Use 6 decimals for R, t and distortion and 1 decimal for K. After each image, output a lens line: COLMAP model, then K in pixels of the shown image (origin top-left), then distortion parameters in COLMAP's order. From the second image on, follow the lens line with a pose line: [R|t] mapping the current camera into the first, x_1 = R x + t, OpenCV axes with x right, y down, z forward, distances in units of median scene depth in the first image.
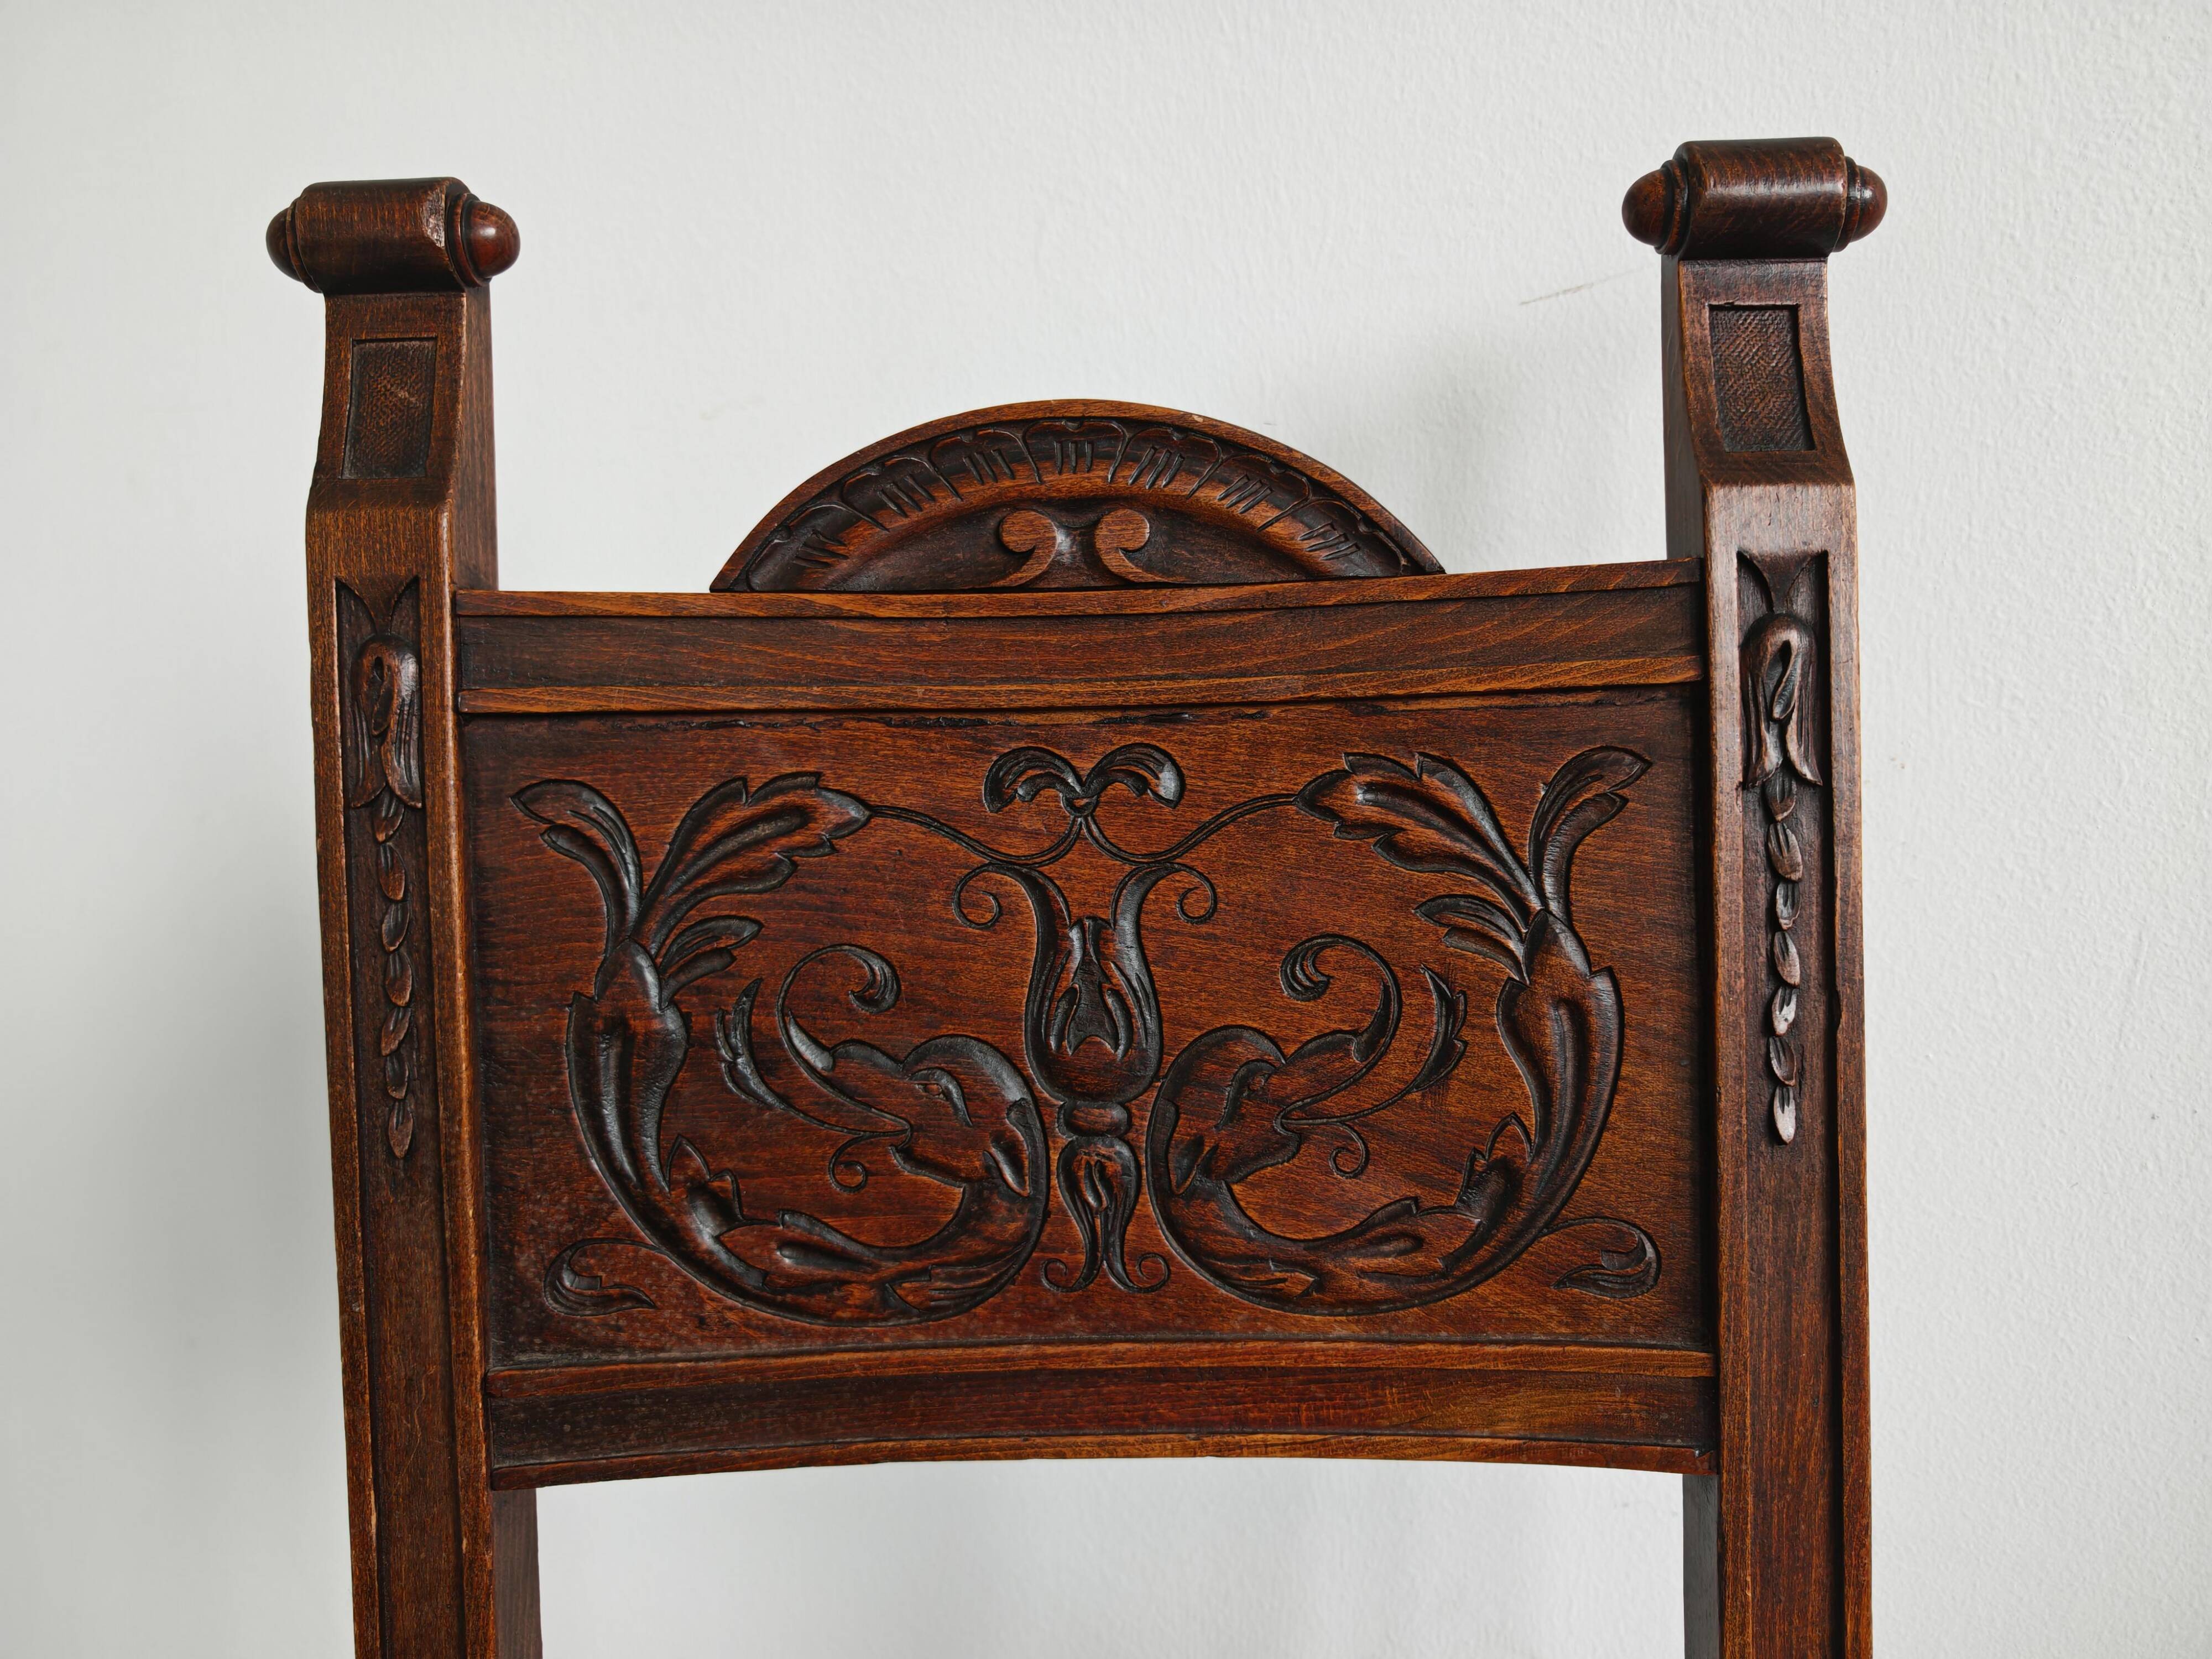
lens RADIAL K [[1615.4, 0, 1119.4], [0, 1615.4, 812.7], [0, 0, 1]] dist [-0.014102, 0.004747]
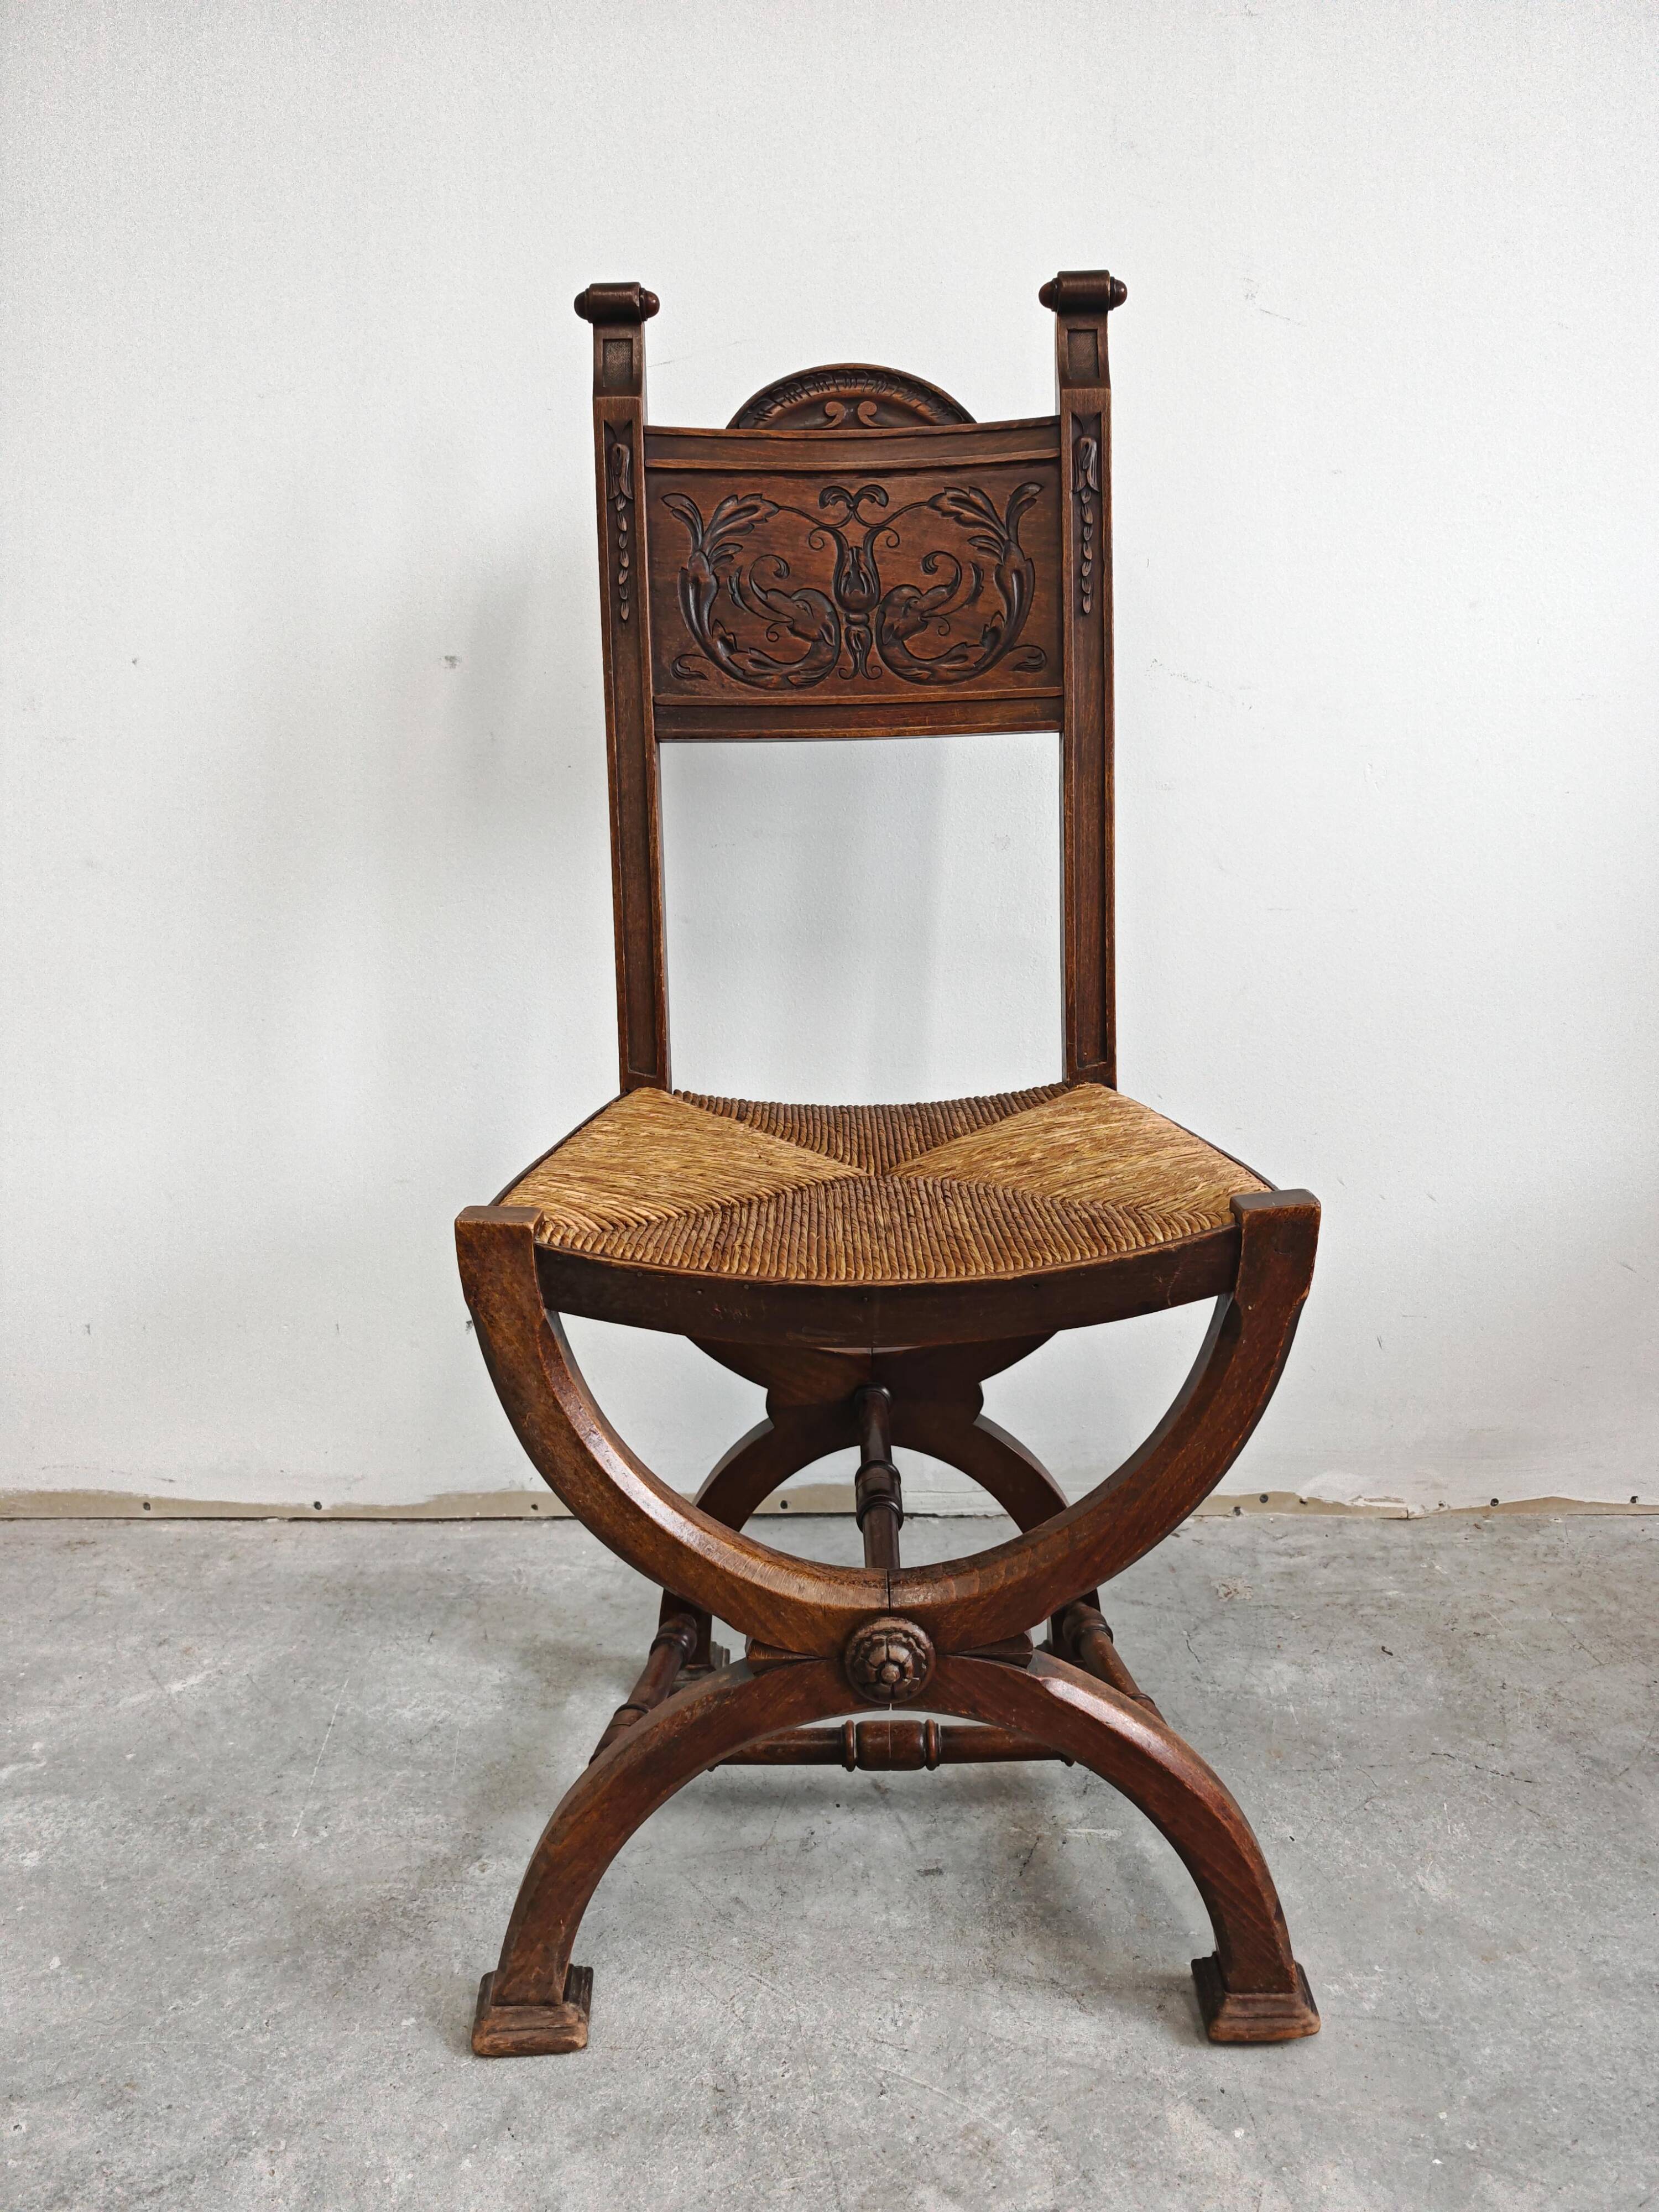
lens RADIAL K [[1615.4, 0, 823.7], [0, 1615.4, 1123.6], [0, 0, 1]] dist [-0.014102, 0.004747]
pose [[0.999954, 0.001924, 0.009395, -0.101331], [-0.002623, 0.997183, 0.074955, 0.895723], [-0.009224, -0.074976, 0.997143, -1.999850]]
